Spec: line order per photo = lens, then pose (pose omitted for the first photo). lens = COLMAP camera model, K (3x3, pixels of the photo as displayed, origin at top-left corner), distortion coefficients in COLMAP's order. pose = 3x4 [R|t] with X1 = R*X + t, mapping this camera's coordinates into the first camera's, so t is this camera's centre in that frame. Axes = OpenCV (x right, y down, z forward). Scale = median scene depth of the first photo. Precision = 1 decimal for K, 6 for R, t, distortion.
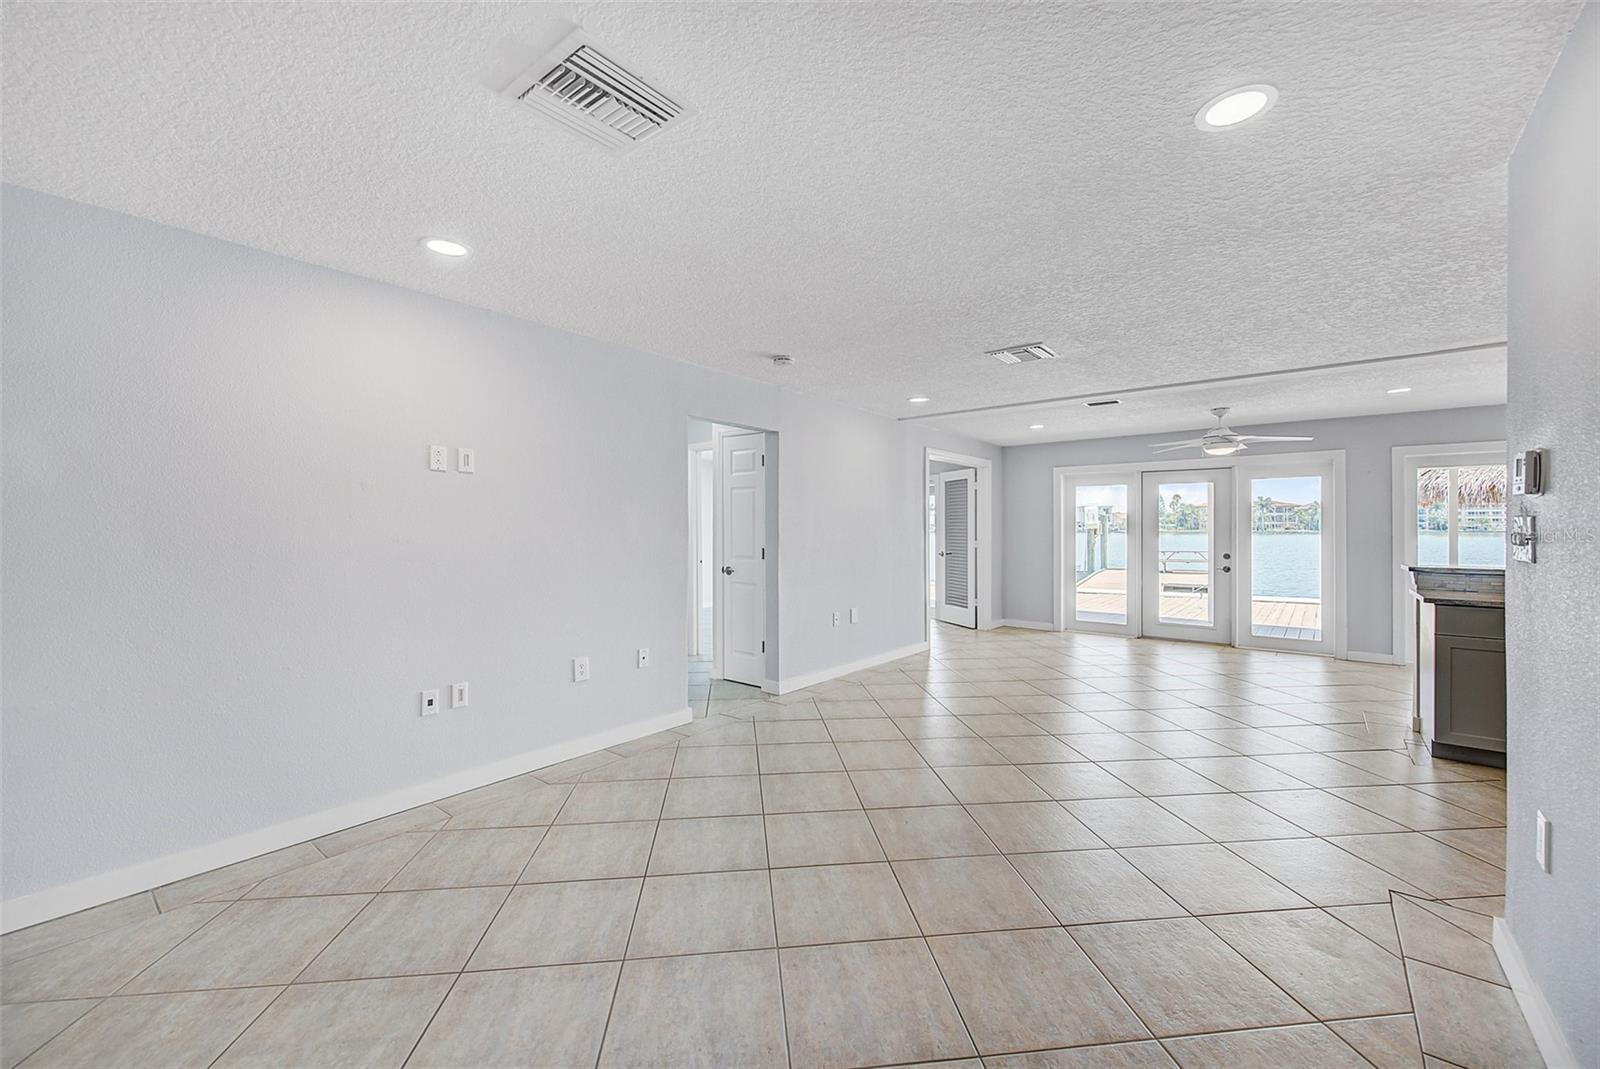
lens RADIAL K [[630.1, 0, 804.9], [0, 630.1, 533.2], [0, 0, 1]] dist [0.000826, -0.000160]
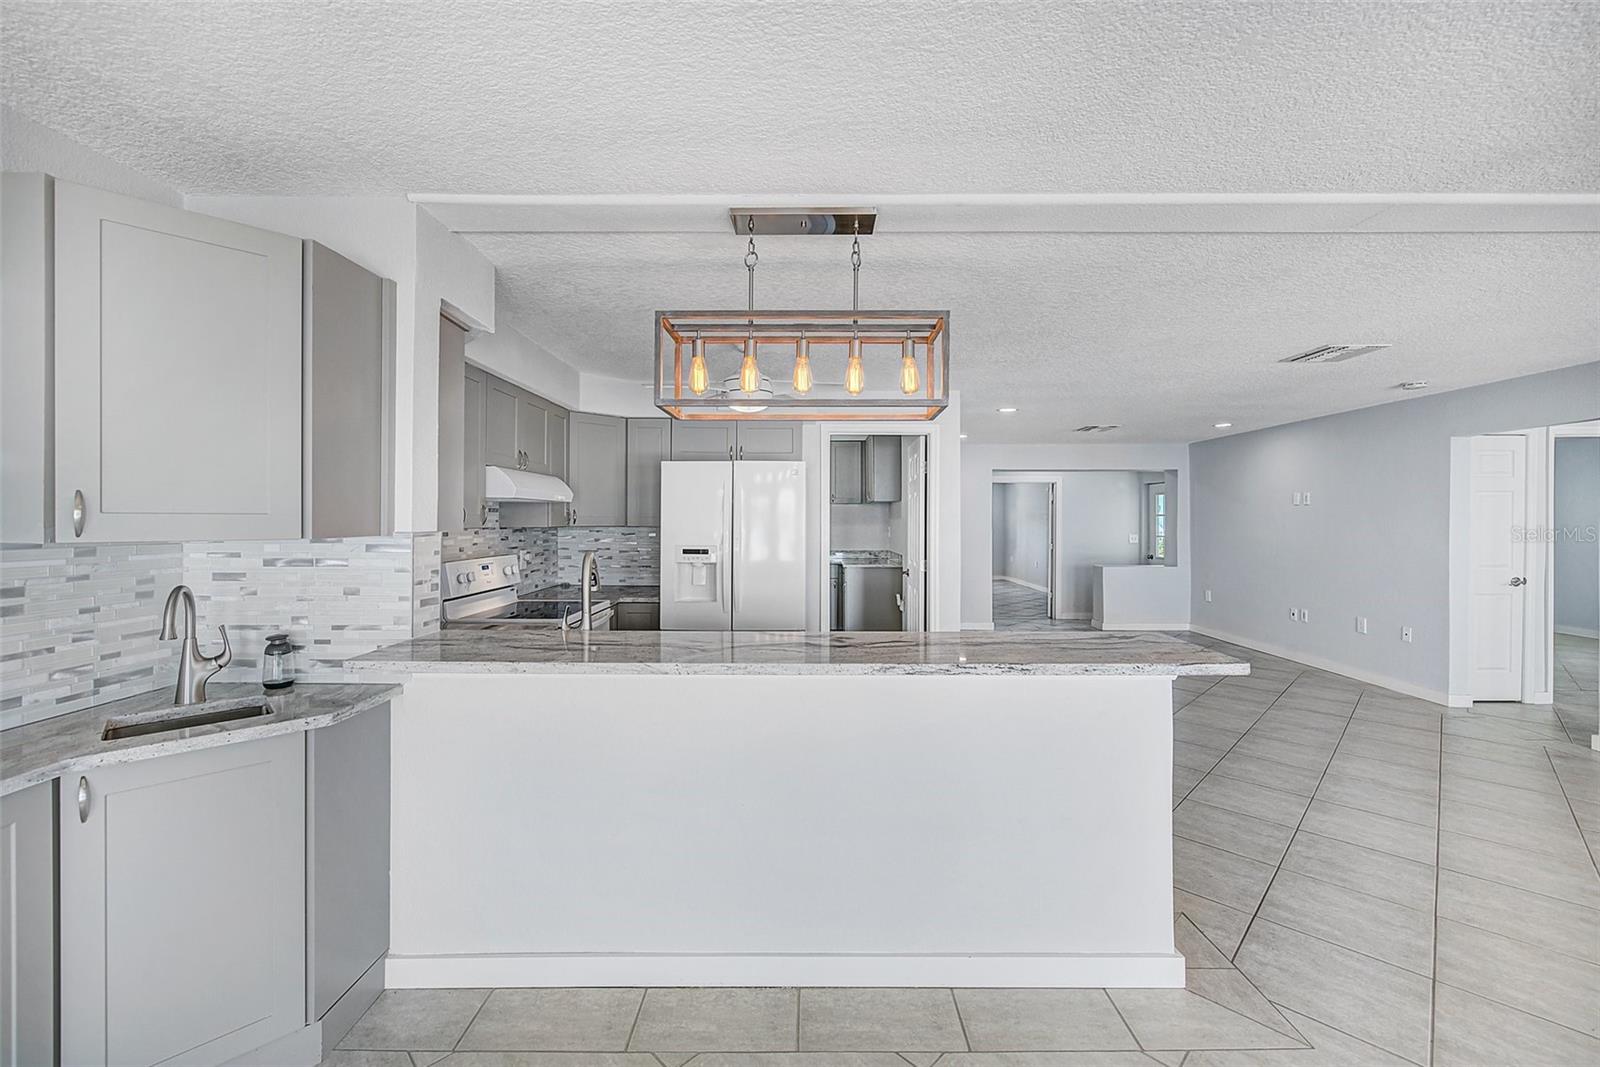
lens RADIAL K [[642.2, 0, 804.7], [0, 642.2, 520.3], [0, 0, 1]] dist [0.000444, -0.000115]
pose [[-0.776019, 0.000480, -0.630709, 0.878688], [-0.002893, 0.999986, 0.004321, -0.022759], [0.630702, 0.005178, -0.776007, 0.708768]]
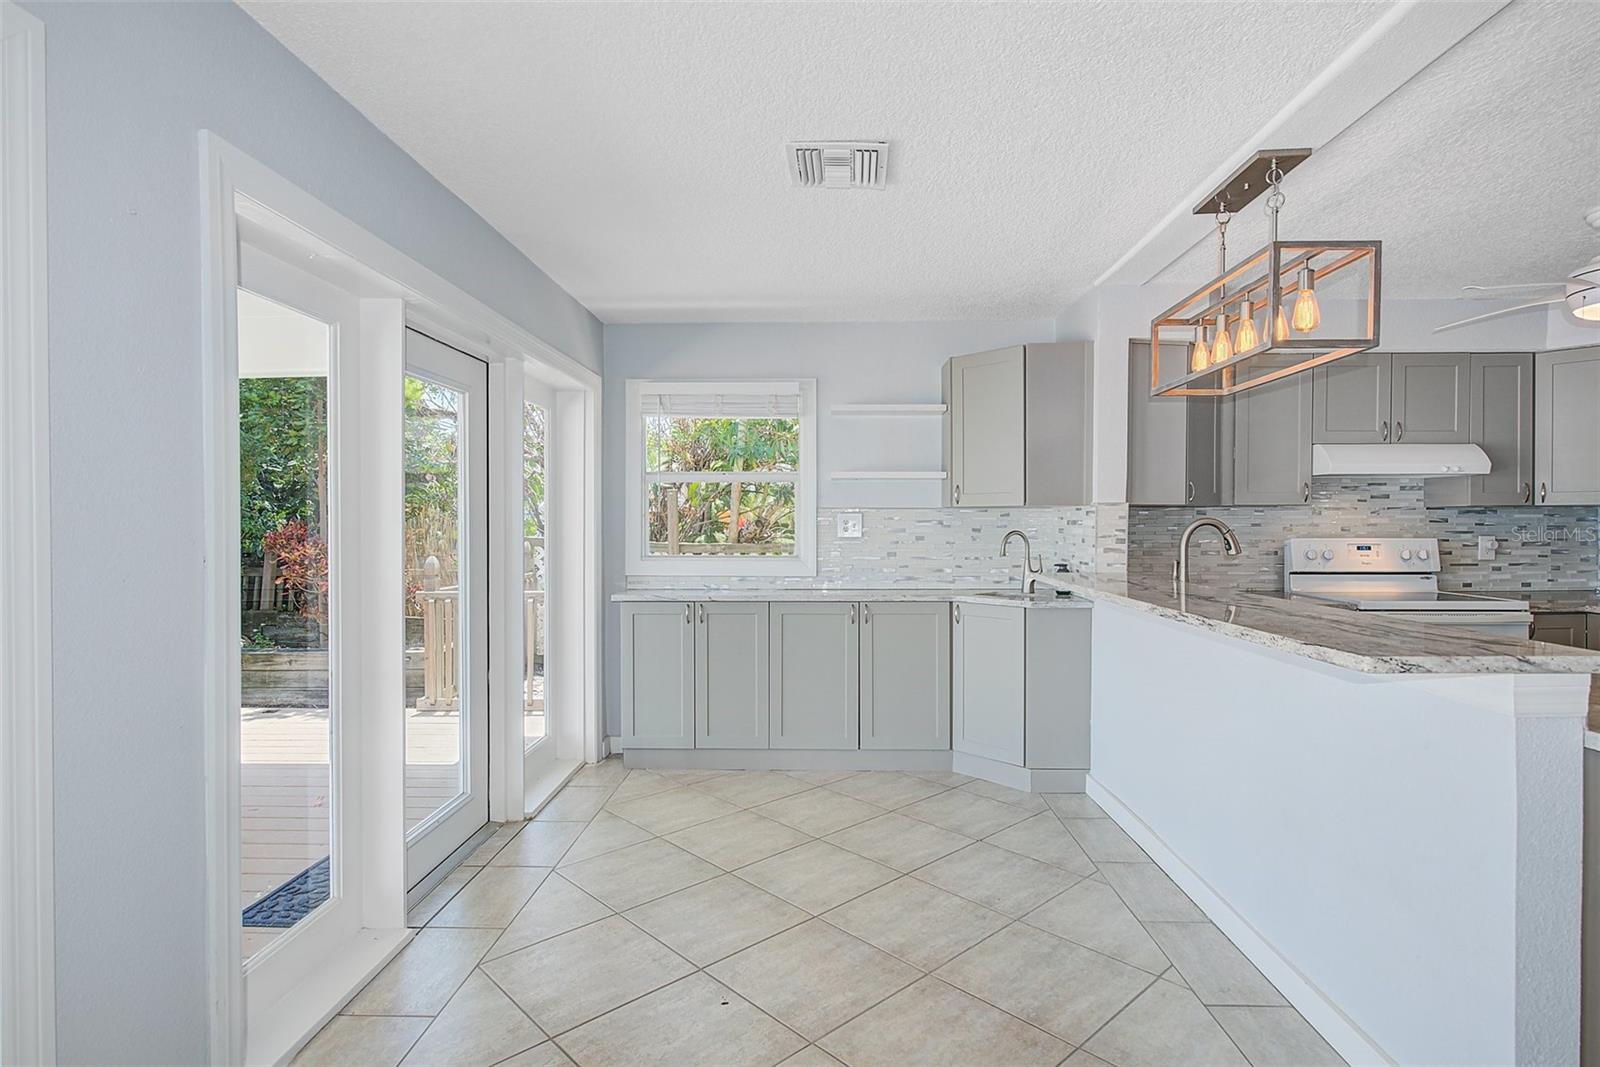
lens RADIAL K [[816.4, 0, 807.0], [0, 816.4, 530.6], [0, 0, 1]] dist [-0.000100, 0.000424]
pose [[-0.608161, -0.006534, 0.793787, 0.516926], [0.004540, 0.999921, 0.011709, -0.004578], [-0.793801, 0.010725, -0.608084, 0.869642]]
